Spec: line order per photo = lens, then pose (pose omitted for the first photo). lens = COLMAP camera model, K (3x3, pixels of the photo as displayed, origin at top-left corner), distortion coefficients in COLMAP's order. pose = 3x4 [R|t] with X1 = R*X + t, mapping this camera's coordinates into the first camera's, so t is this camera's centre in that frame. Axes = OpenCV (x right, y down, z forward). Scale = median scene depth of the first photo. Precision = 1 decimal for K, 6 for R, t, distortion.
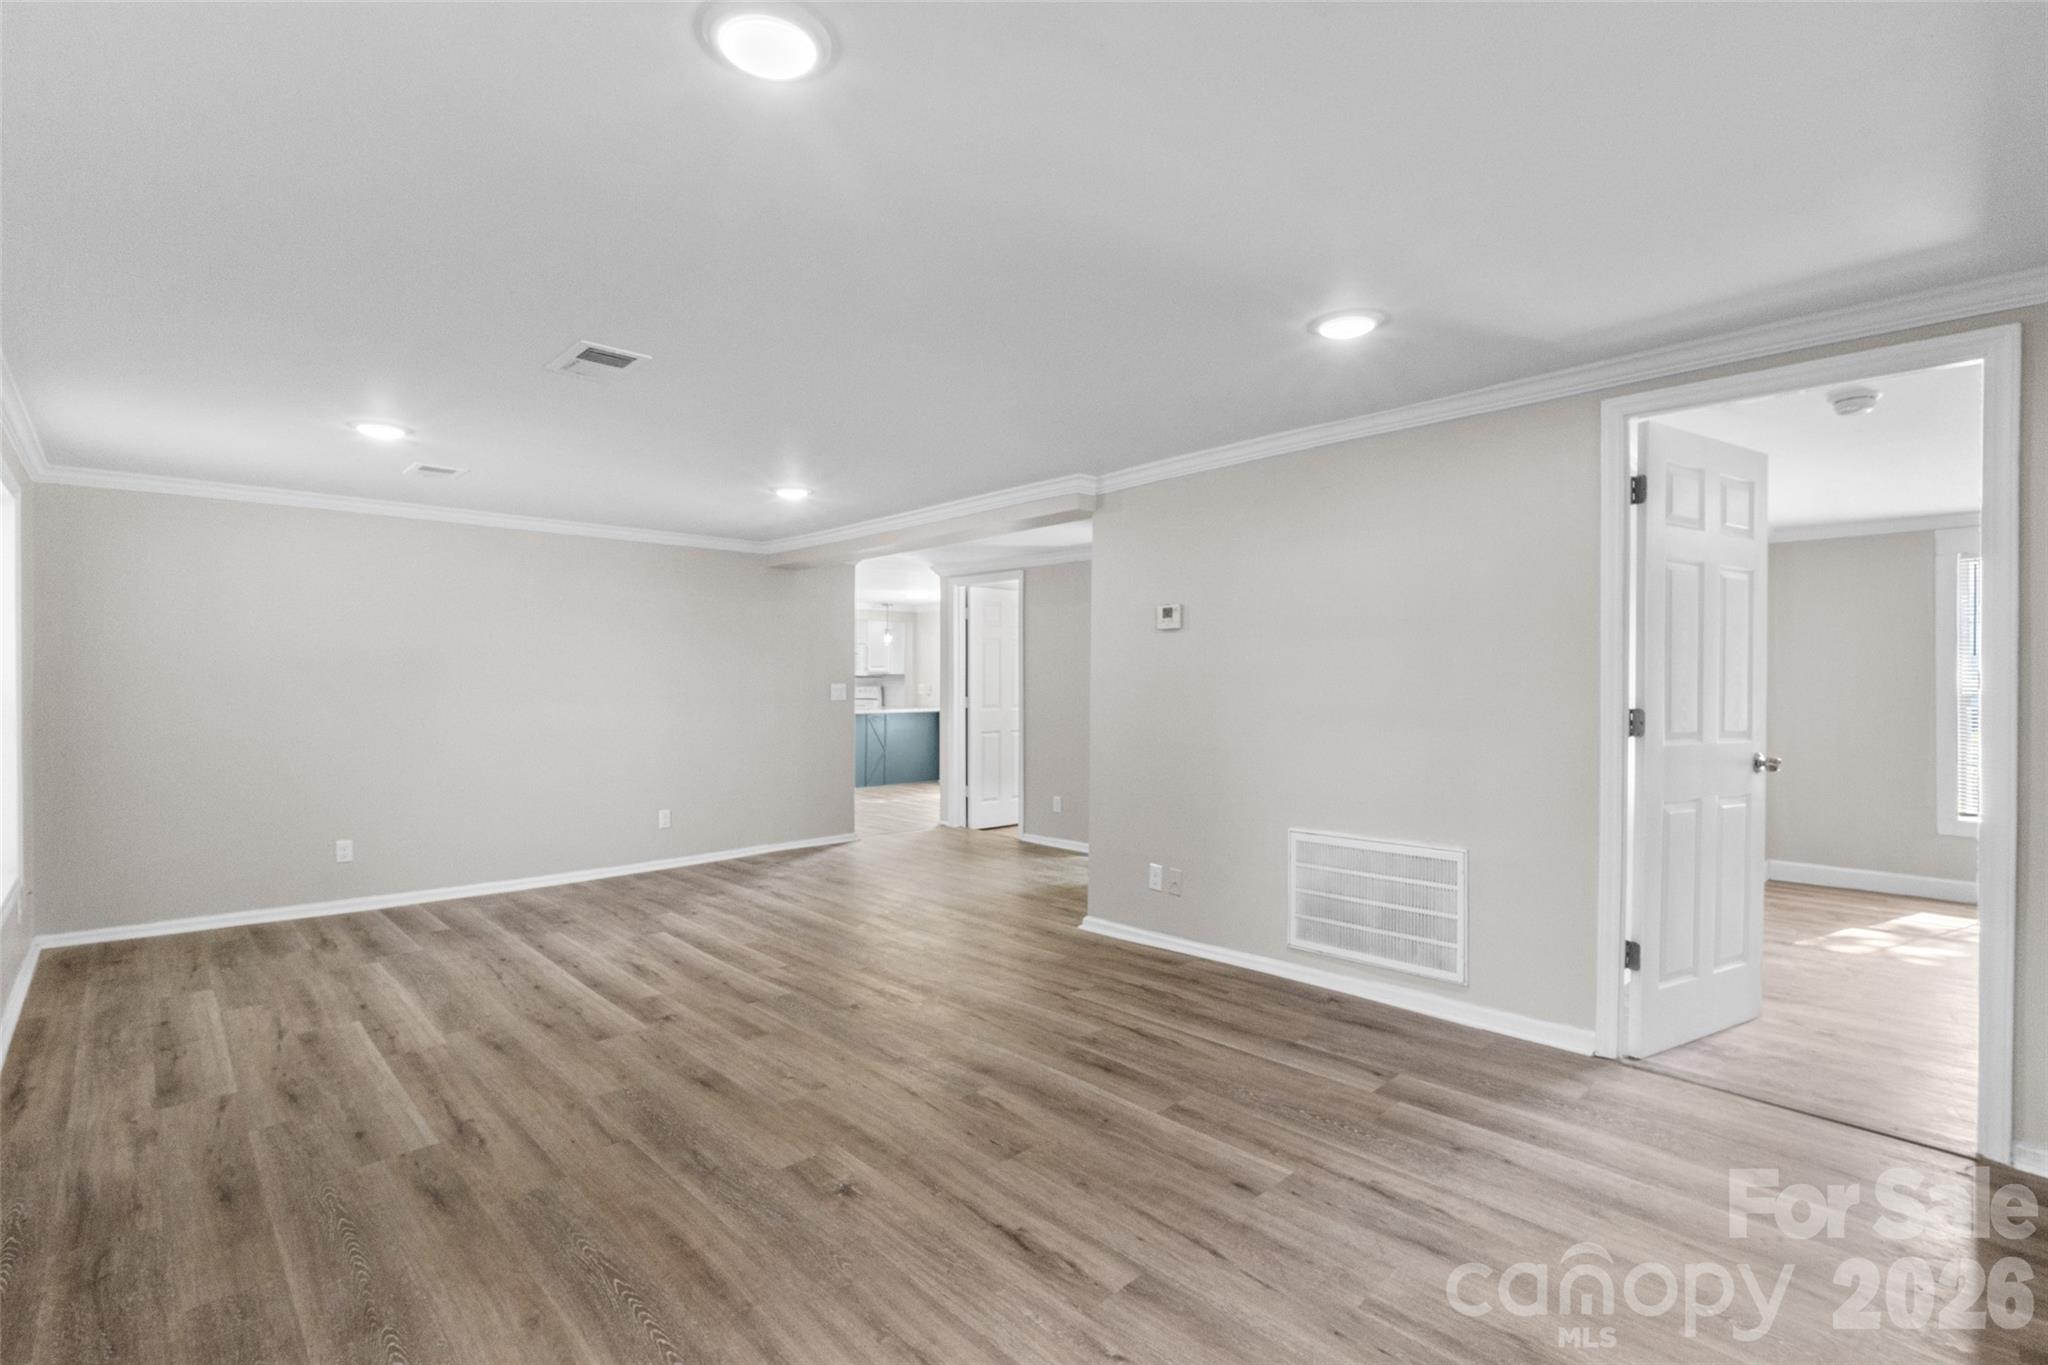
lens RADIAL K [[944.9, 0, 1028.2], [0, 944.9, 677.3], [0, 0, 1]] dist [-0.004646, -0.000485]
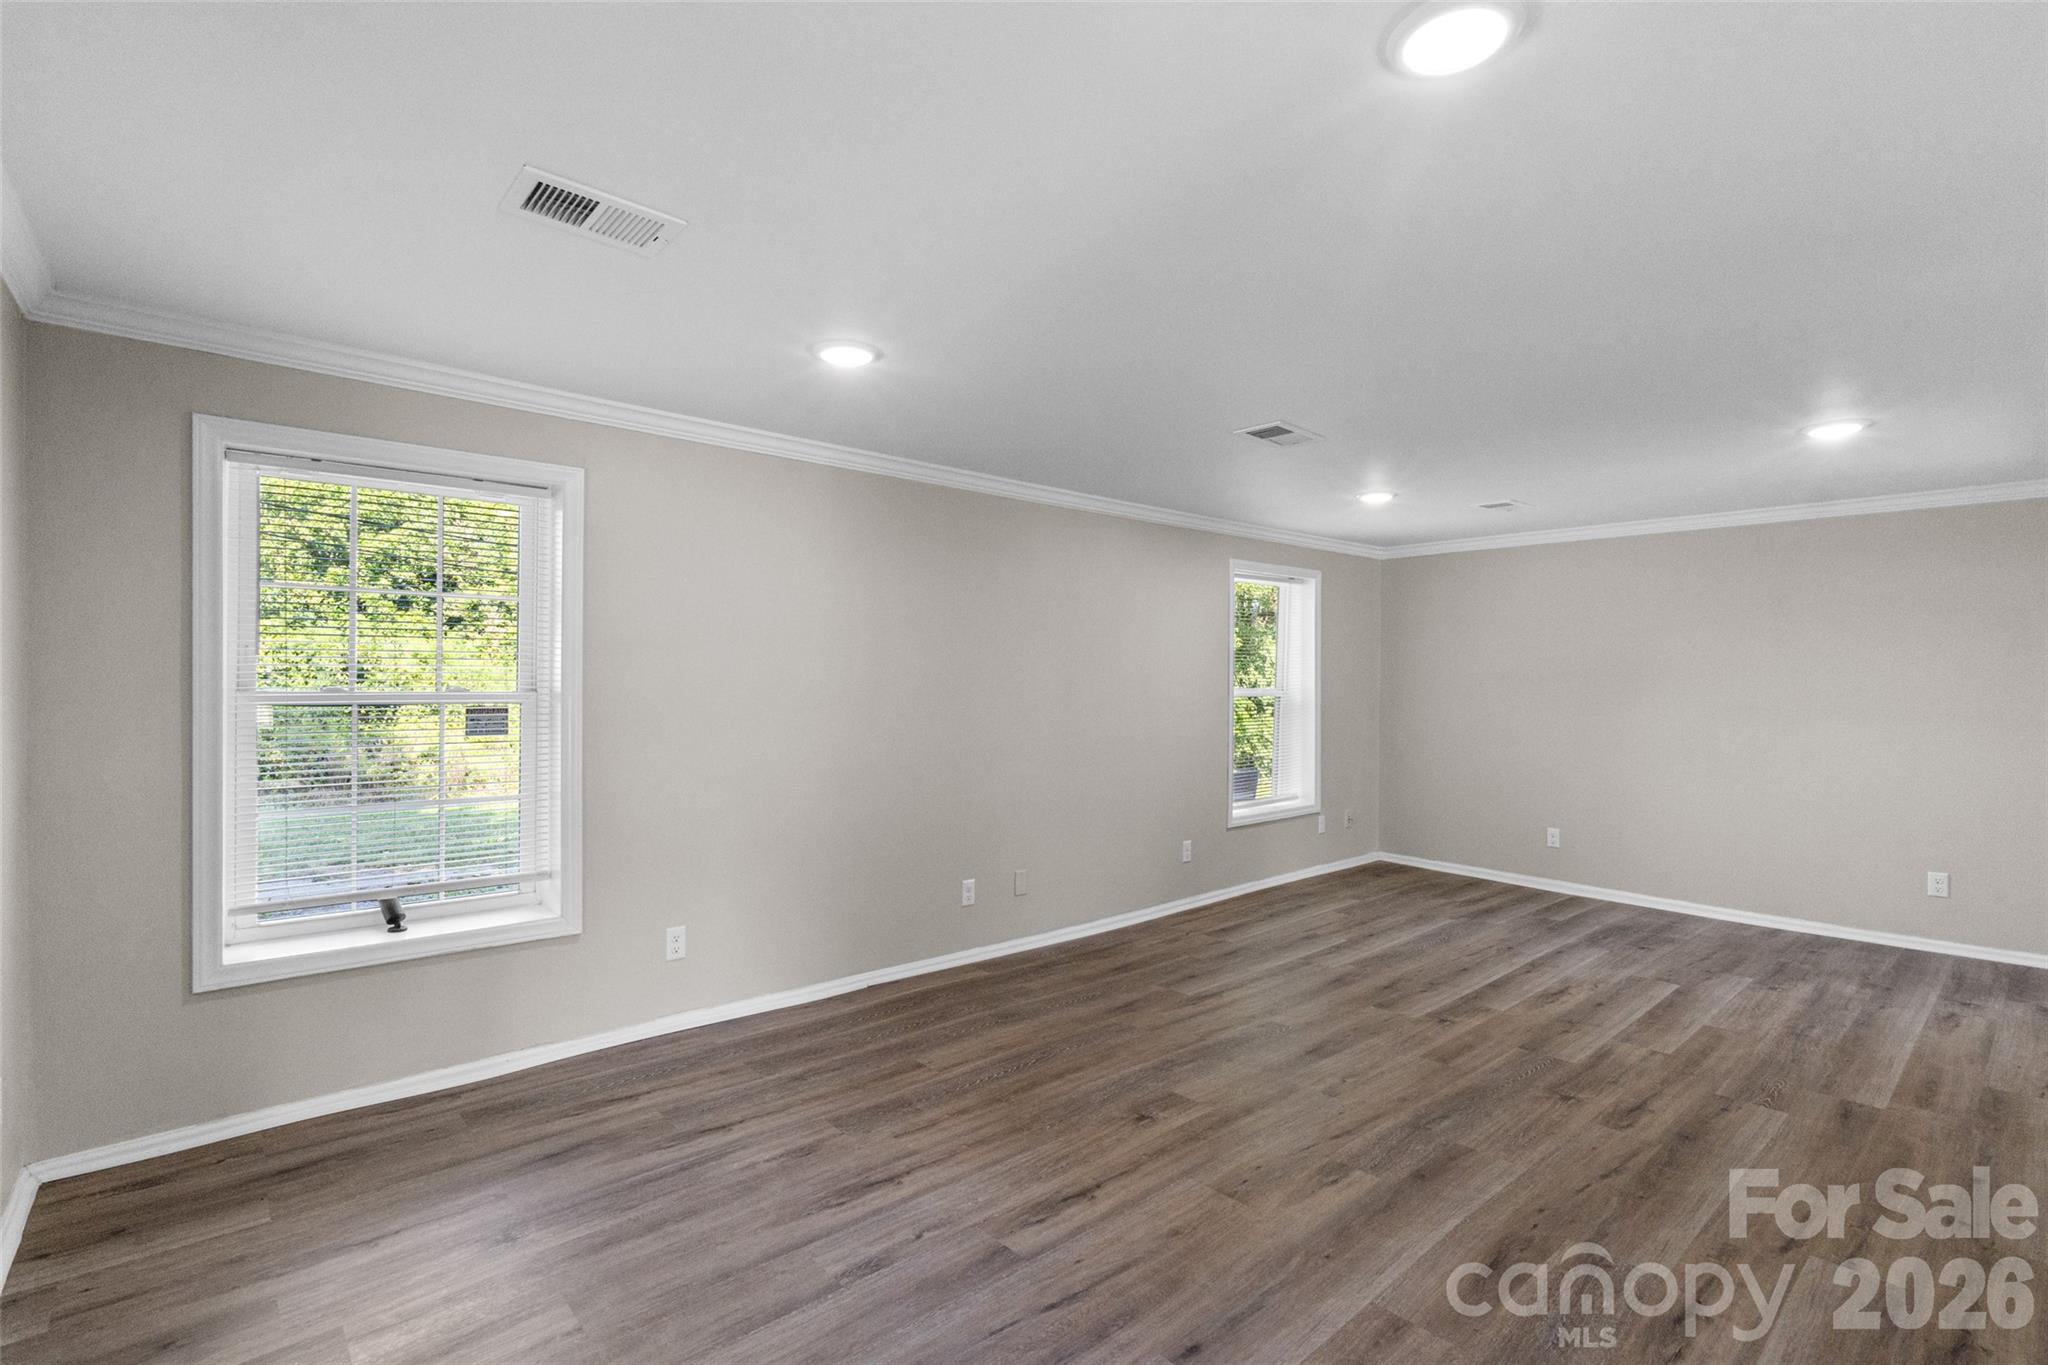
lens RADIAL K [[942.0, 0, 1027.0], [0, 942.0, 686.7], [0, 0, 1]] dist [-0.002468, -0.001326]
pose [[-0.033768, 0.006087, -0.999411, 0.685303], [-0.005636, 0.999964, 0.006281, -0.005470], [0.999414, 0.005845, -0.033732, 0.610468]]
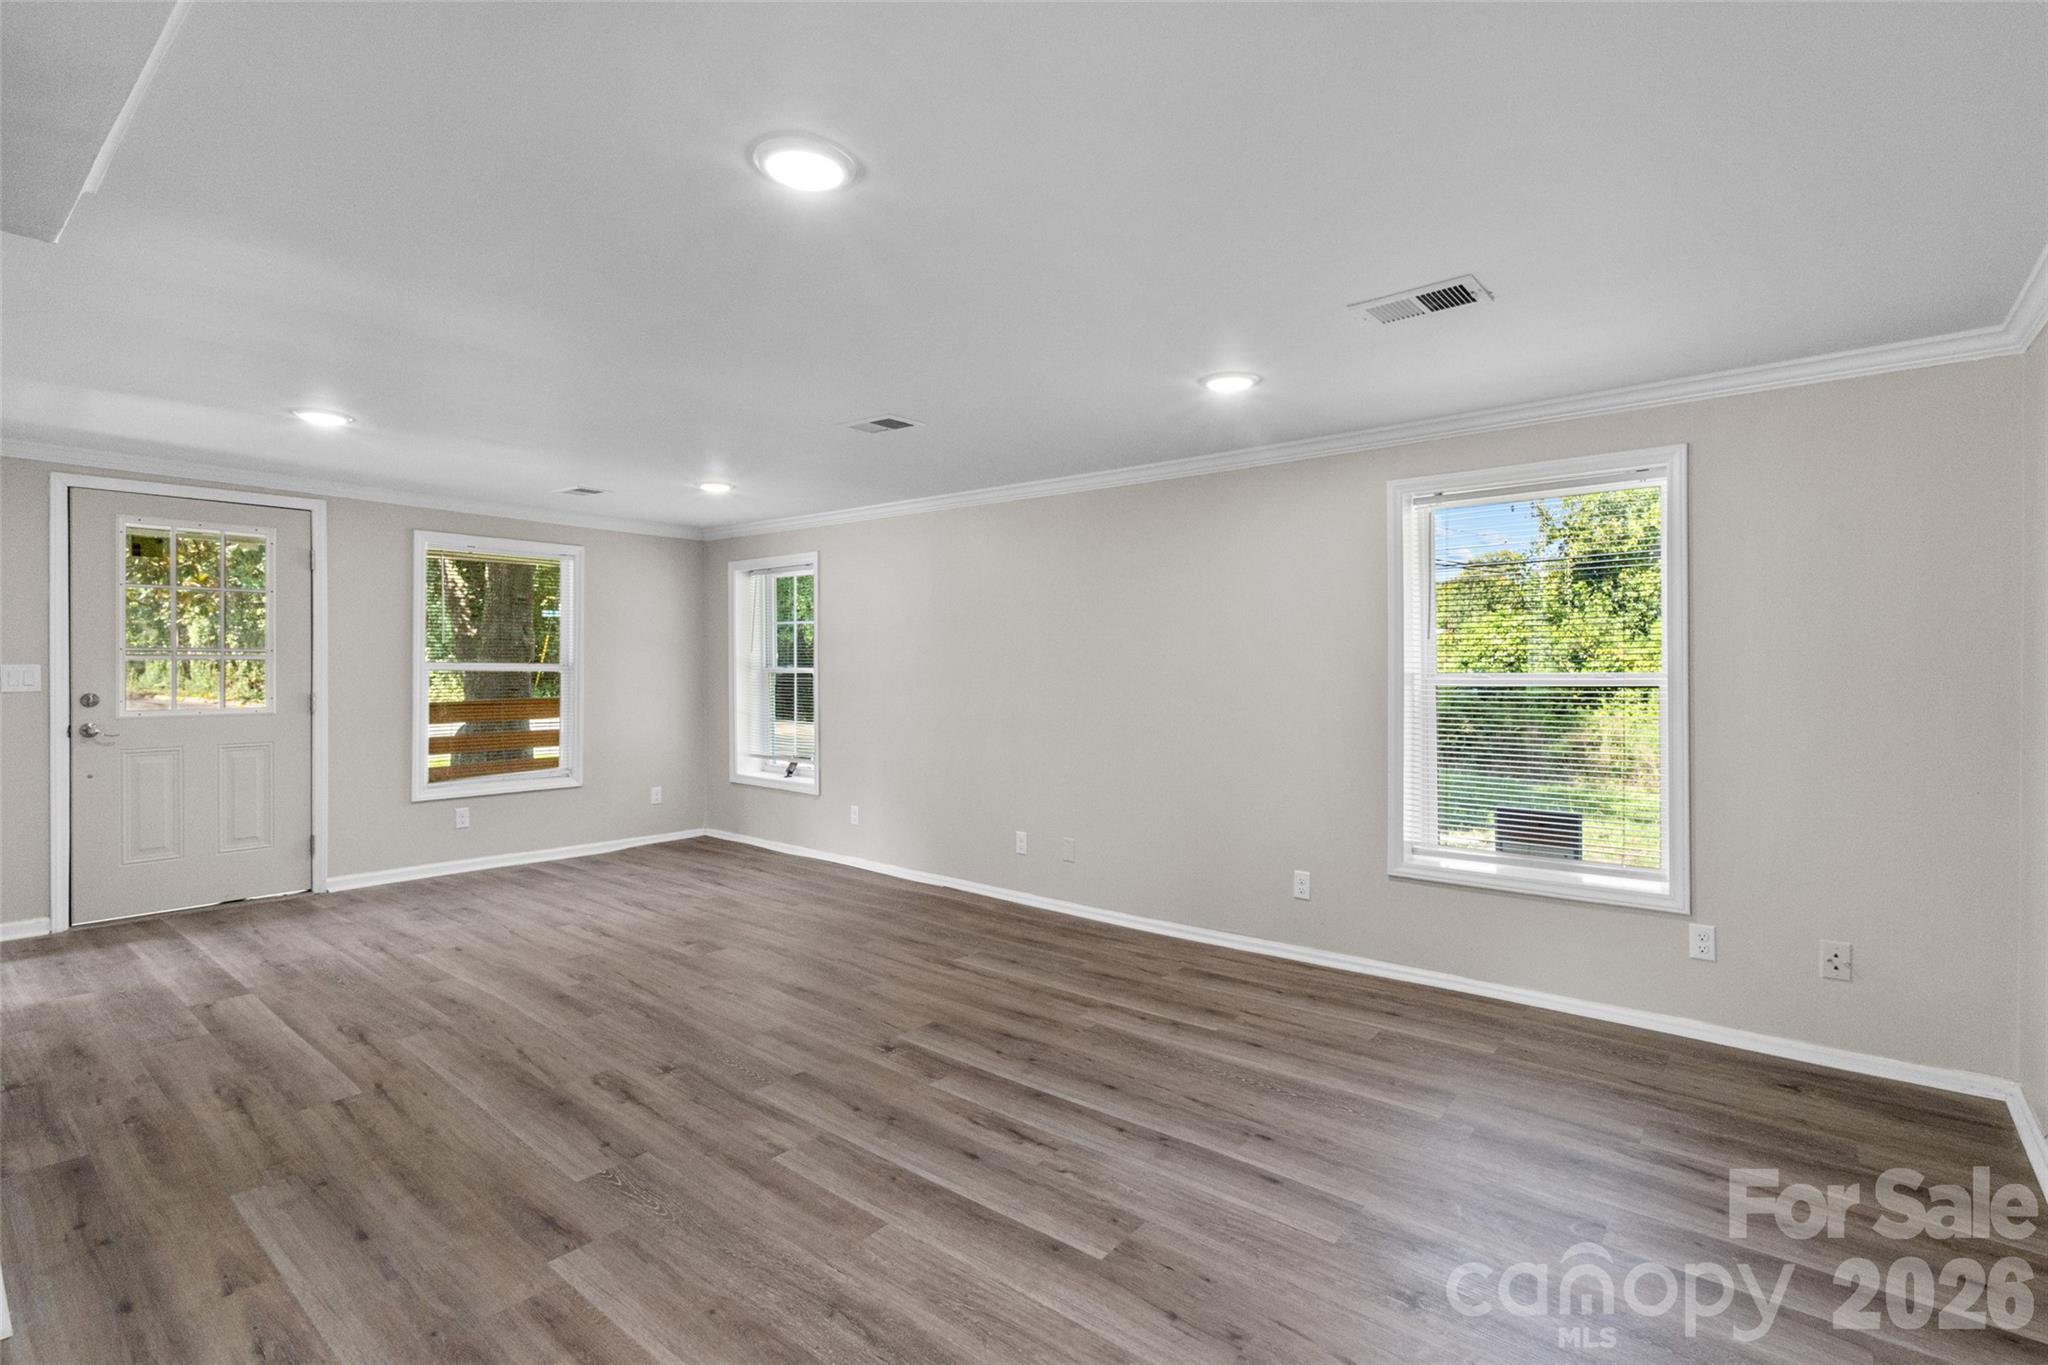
lens RADIAL K [[942.0, 0, 1027.0], [0, 942.0, 686.7], [0, 0, 1]] dist [-0.002468, -0.001326]
pose [[-0.991470, 0.001091, -0.130332, -0.418299], [-0.001945, 0.999730, 0.023163, -0.000627], [0.130322, 0.023219, -0.991200, 1.988939]]
